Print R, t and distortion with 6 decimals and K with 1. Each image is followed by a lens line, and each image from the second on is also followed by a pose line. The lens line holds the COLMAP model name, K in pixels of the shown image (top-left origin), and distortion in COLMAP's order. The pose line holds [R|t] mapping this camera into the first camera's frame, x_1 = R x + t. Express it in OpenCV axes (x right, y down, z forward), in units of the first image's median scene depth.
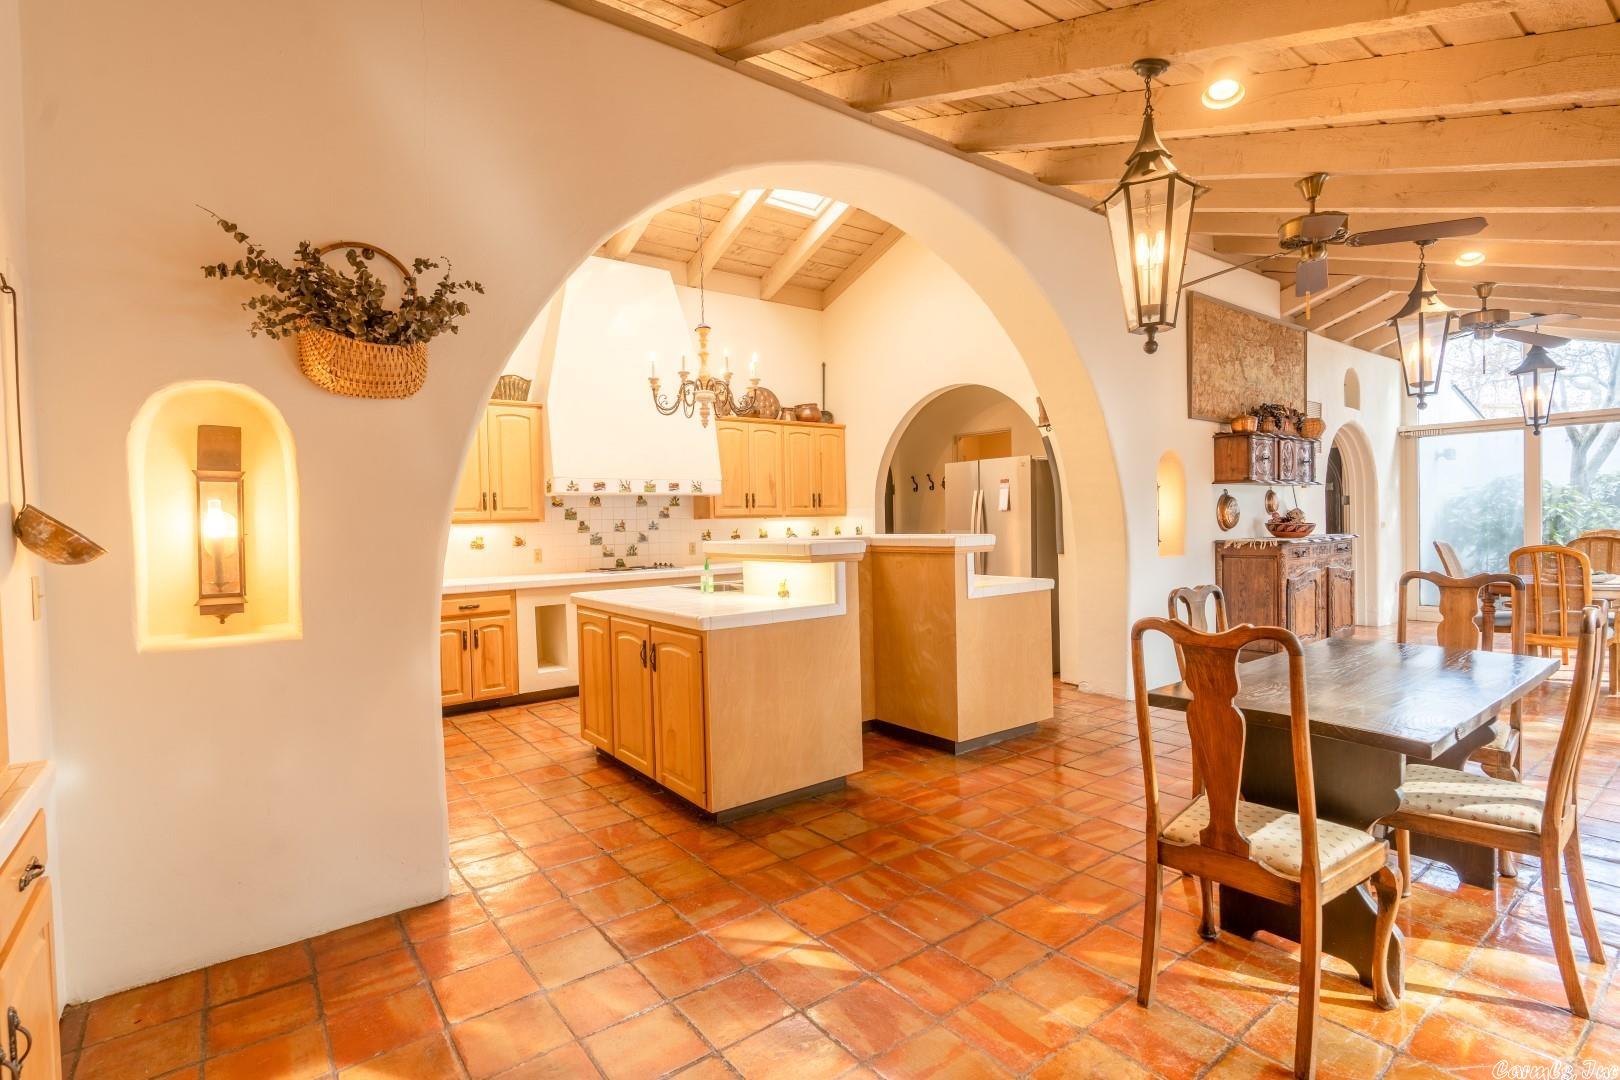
lens RADIAL K [[770.8, 0, 790.5], [0, 770.8, 538.0], [0, 0, 1]] dist [-0.004056, -0.000153]
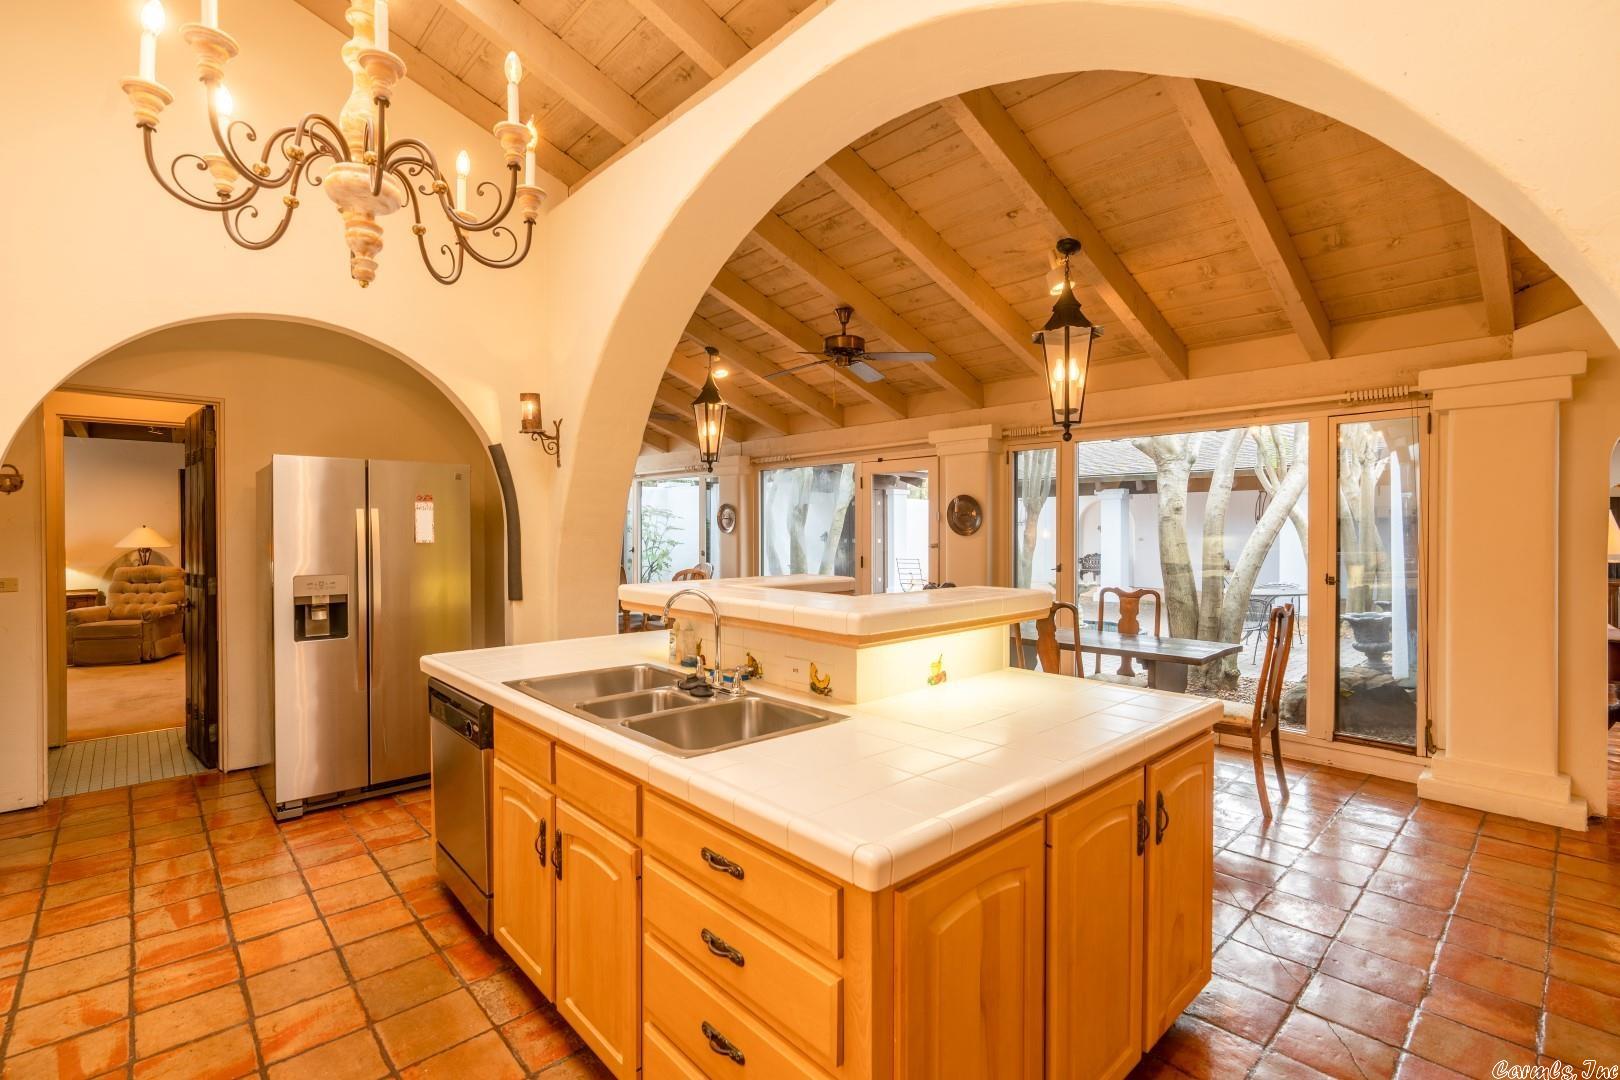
lens RADIAL K [[733.6, 0, 808.2], [0, 733.6, 538.7], [0, 0, 1]] dist [-0.011795, 0.004563]
pose [[-0.105412, 0.011671, 0.994360, -0.364362], [0.024394, 0.999661, -0.009147, -0.024204], [-0.994129, 0.023292, -0.105661, 0.704031]]
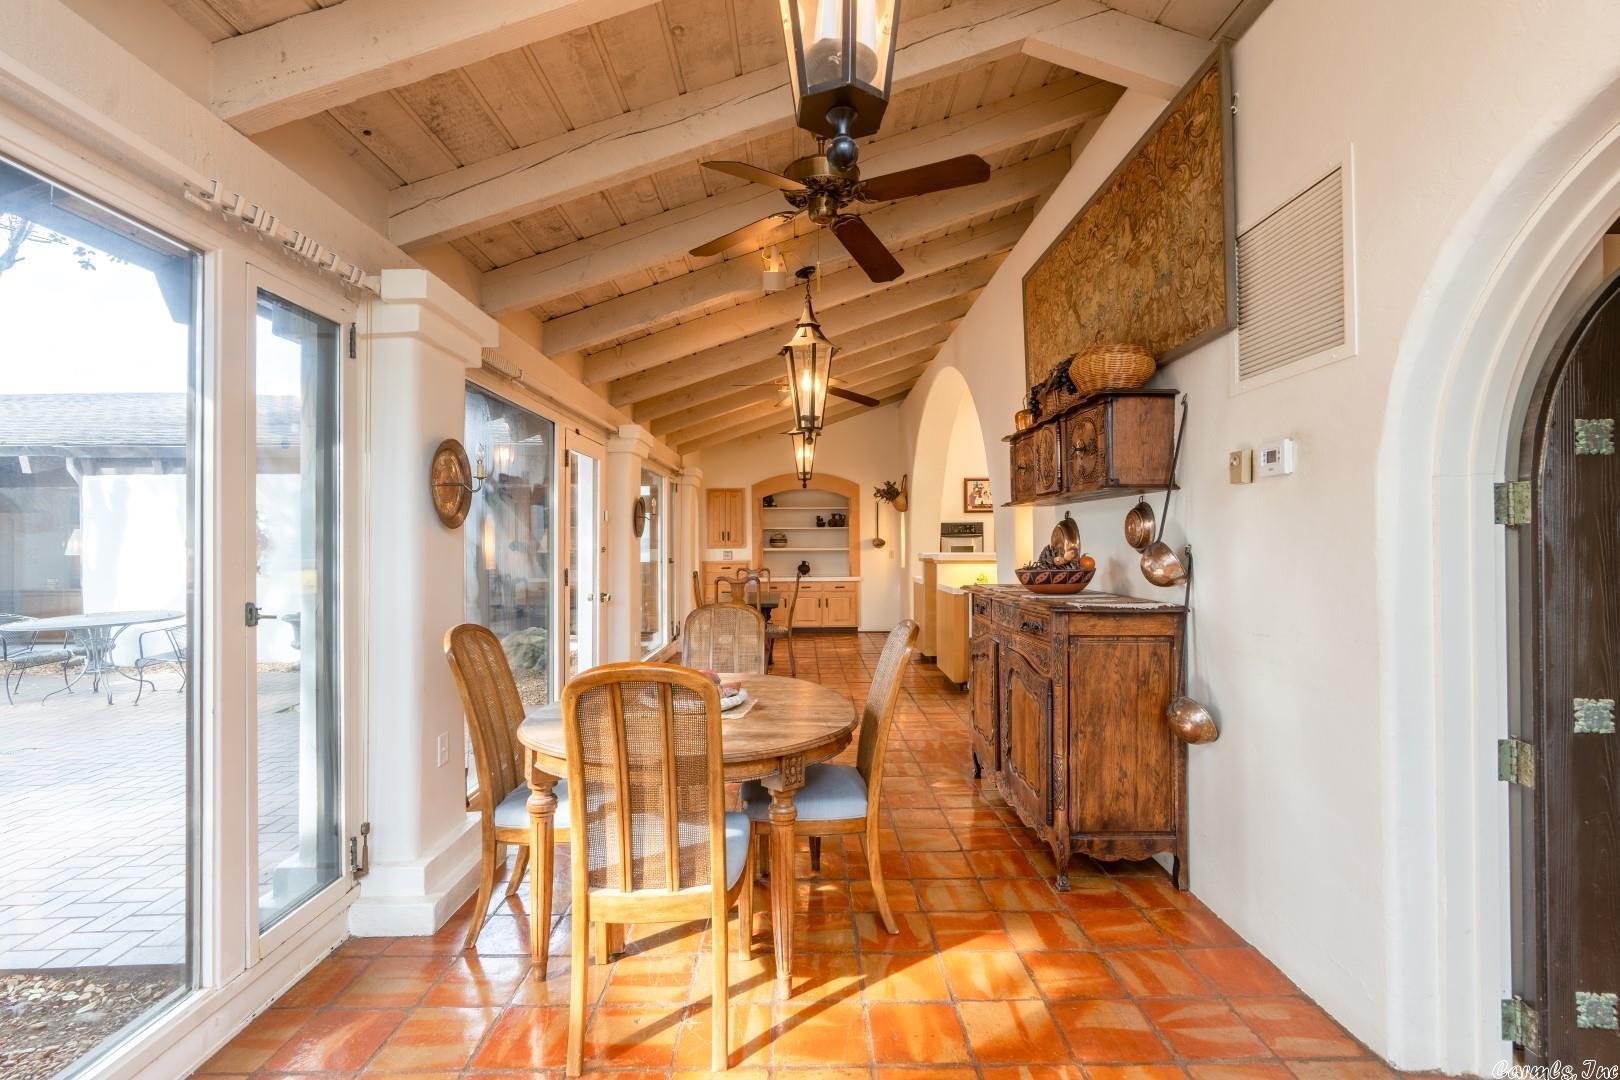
lens RADIAL K [[733.6, 0, 808.2], [0, 733.6, 538.7], [0, 0, 1]] dist [-0.011795, 0.004563]
pose [[-0.583622, 0.022824, -0.811704, 1.144371], [0.004000, 0.999674, 0.025233, -0.053635], [0.812015, 0.011480, -0.583523, 1.111789]]
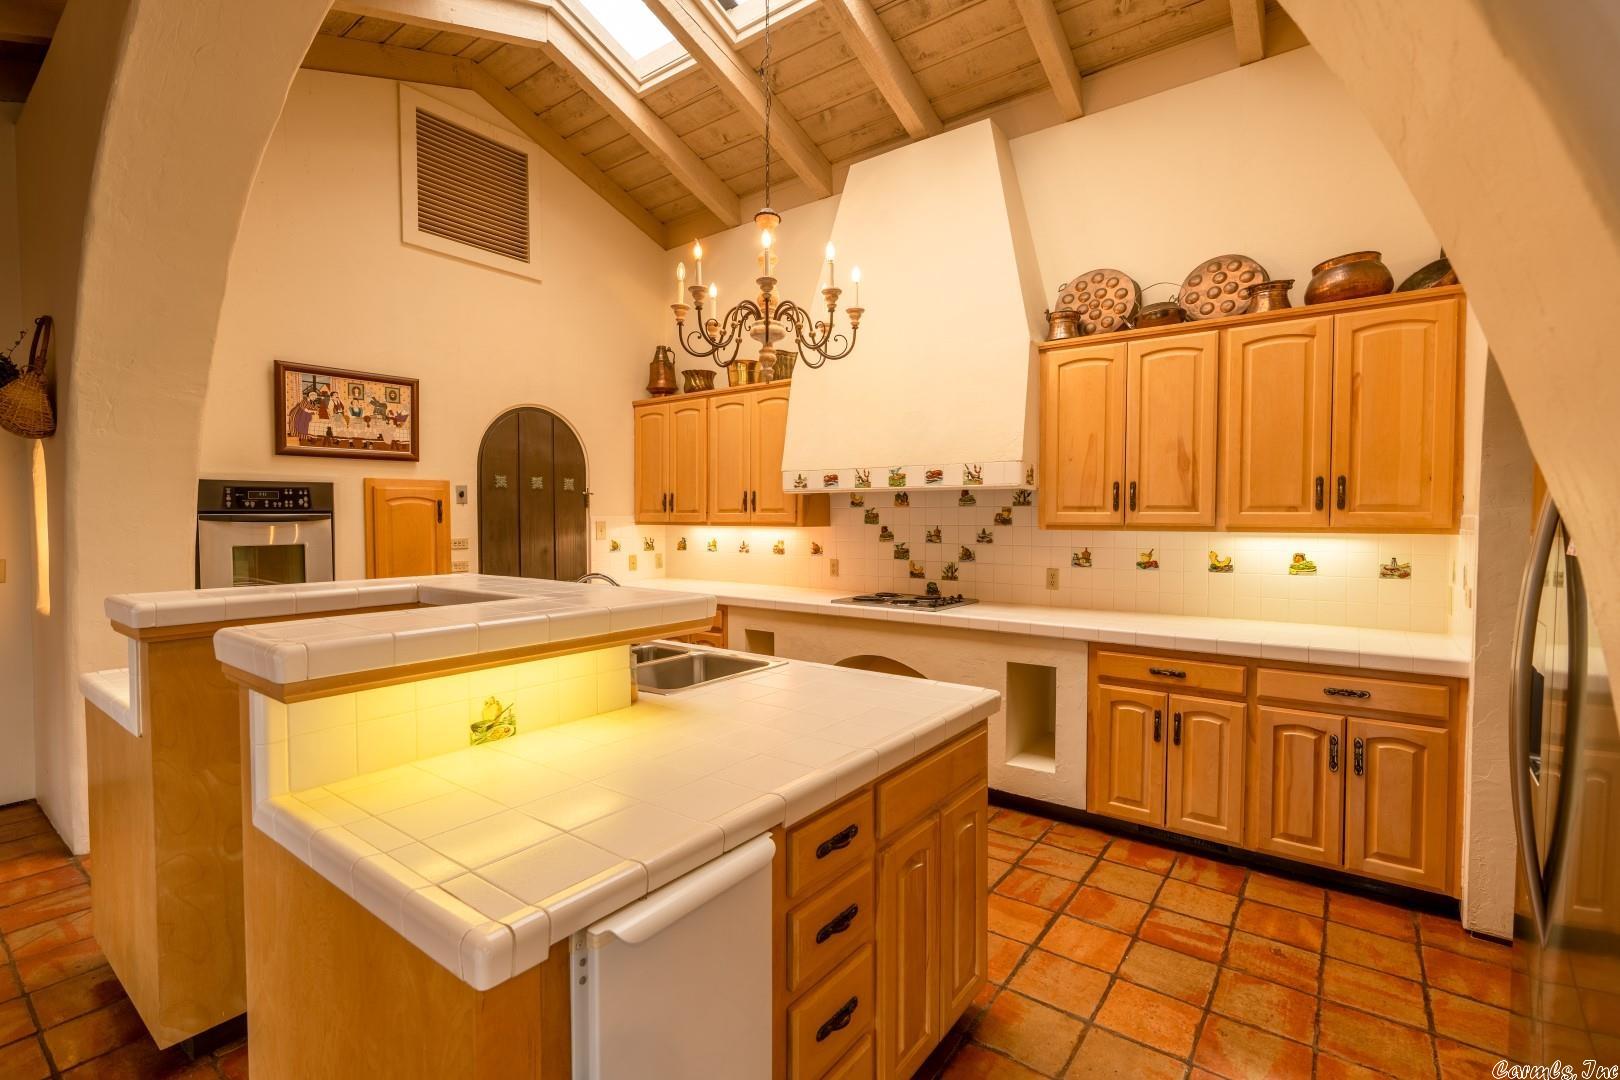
lens RADIAL K [[733.6, 0, 808.2], [0, 733.6, 538.7], [0, 0, 1]] dist [-0.011795, 0.004563]
pose [[0.283992, 0.053769, -0.957318, 0.378798], [-0.026907, 0.998480, 0.048099, -0.041266], [0.958449, 0.012099, 0.285007, 0.720937]]
